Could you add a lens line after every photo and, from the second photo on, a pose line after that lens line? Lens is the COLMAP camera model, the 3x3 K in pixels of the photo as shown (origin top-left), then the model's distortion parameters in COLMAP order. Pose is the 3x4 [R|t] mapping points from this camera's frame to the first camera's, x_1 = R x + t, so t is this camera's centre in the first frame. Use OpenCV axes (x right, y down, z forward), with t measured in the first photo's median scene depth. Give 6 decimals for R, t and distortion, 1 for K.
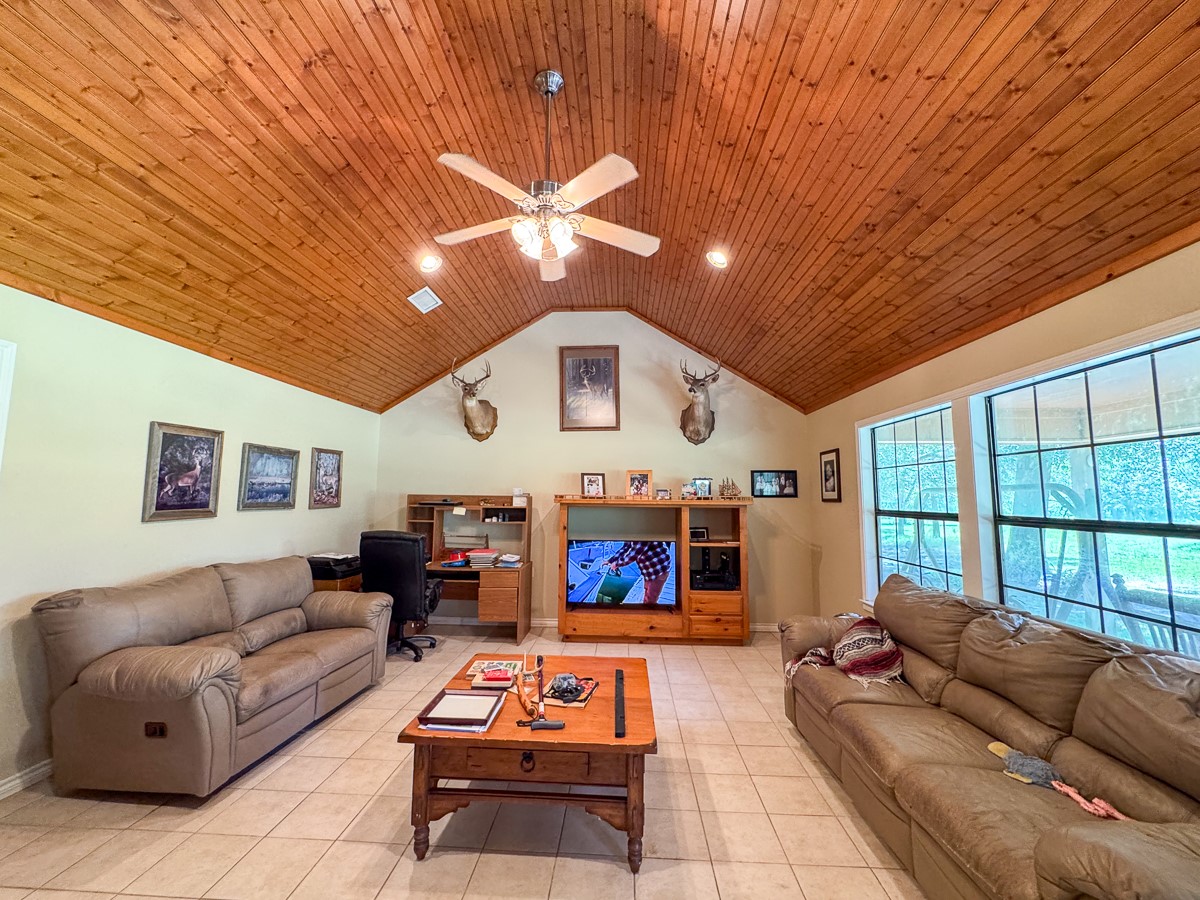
lens RADIAL K [[478.9, 0, 599.0], [0, 478.9, 448.4], [0, 0, 1]] dist [-0.004224, 0.000762]
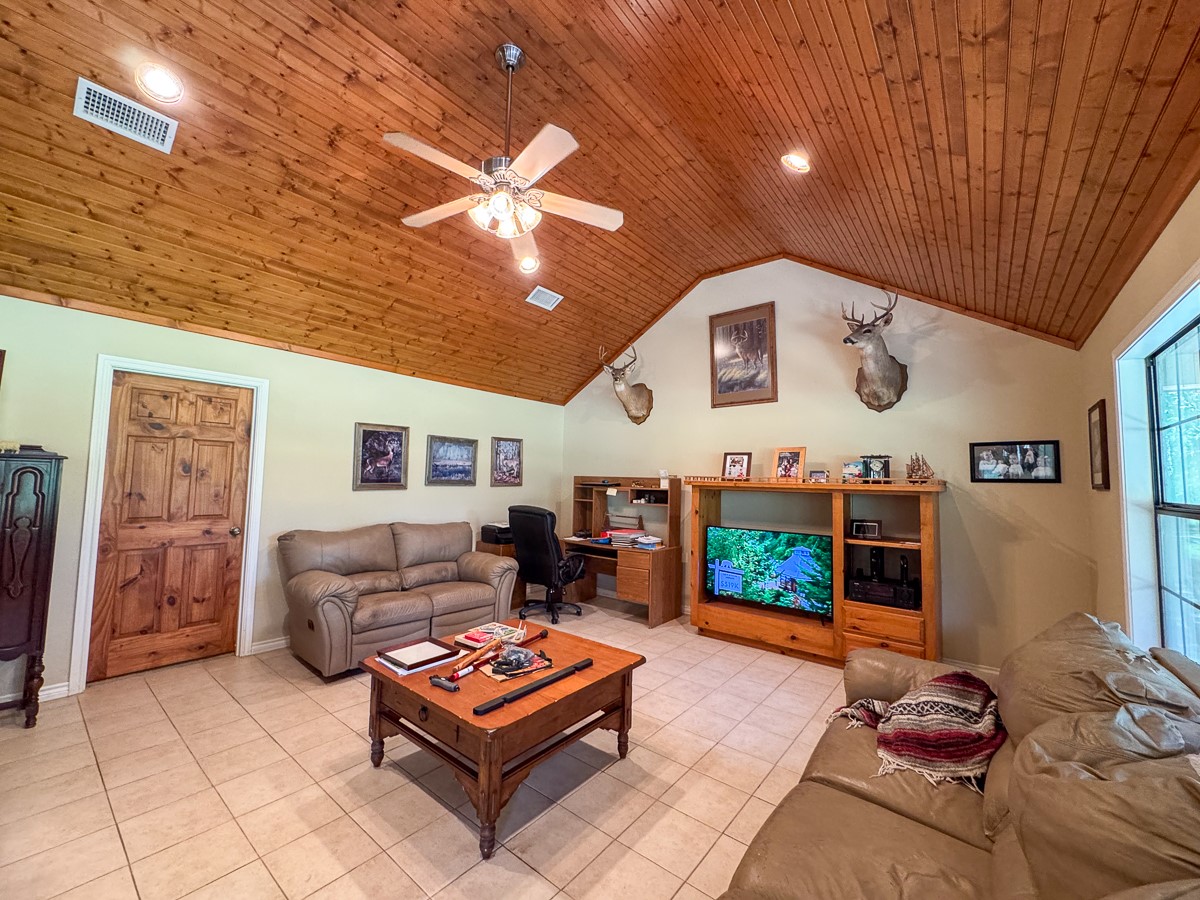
lens RADIAL K [[478.9, 0, 599.1], [0, 478.9, 447.9], [0, 0, 1]] dist [-0.004224, 0.000762]
pose [[0.810980, -0.030940, -0.584256, 0.334660], [0.044852, 0.998950, 0.009355, 0.026531], [0.583353, -0.033792, 0.811516, 0.151563]]
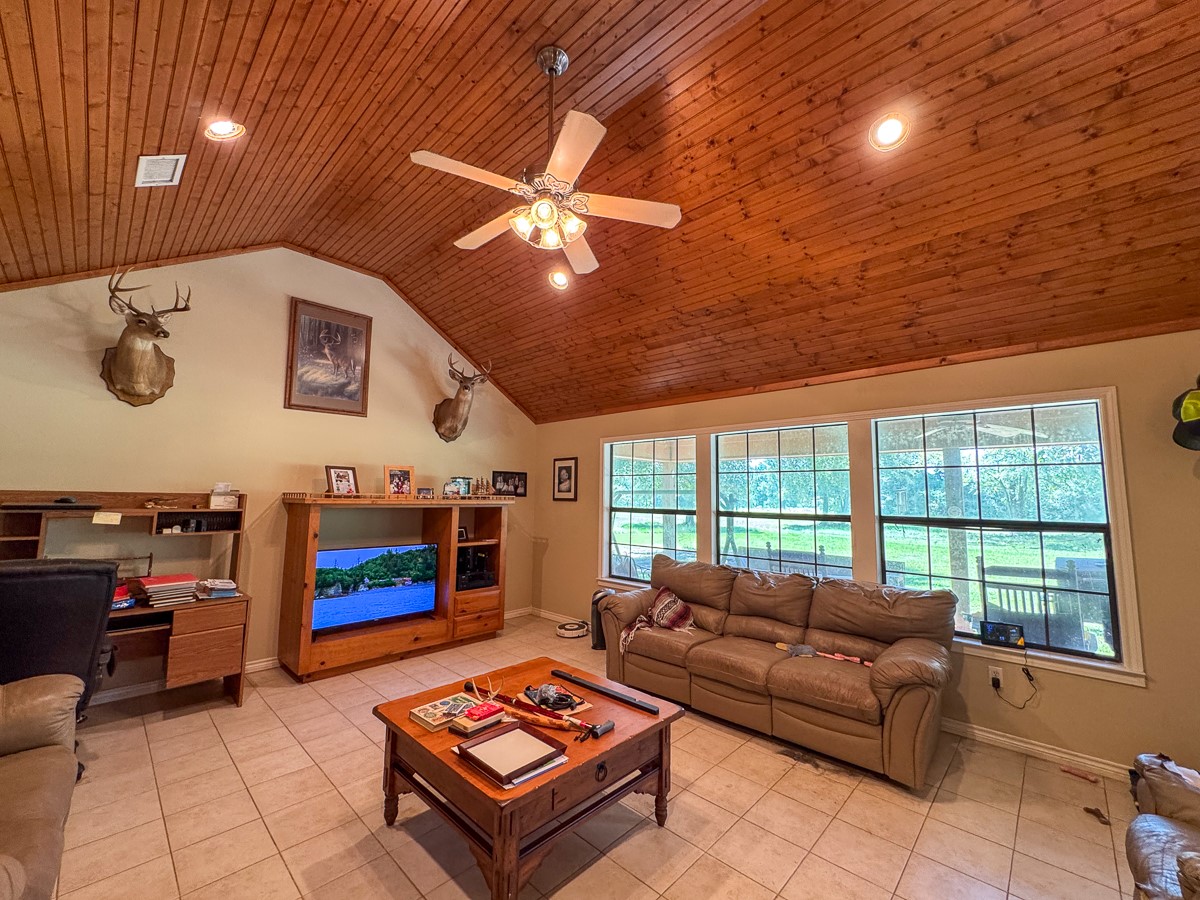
lens RADIAL K [[478.9, 0, 599.2], [0, 478.9, 448.7], [0, 0, 1]] dist [-0.004224, 0.000762]
pose [[0.652992, 0.076973, 0.753444, -0.384638], [-0.085790, 0.995937, -0.027395, 0.007220], [-0.752491, -0.046749, 0.656942, 0.155279]]
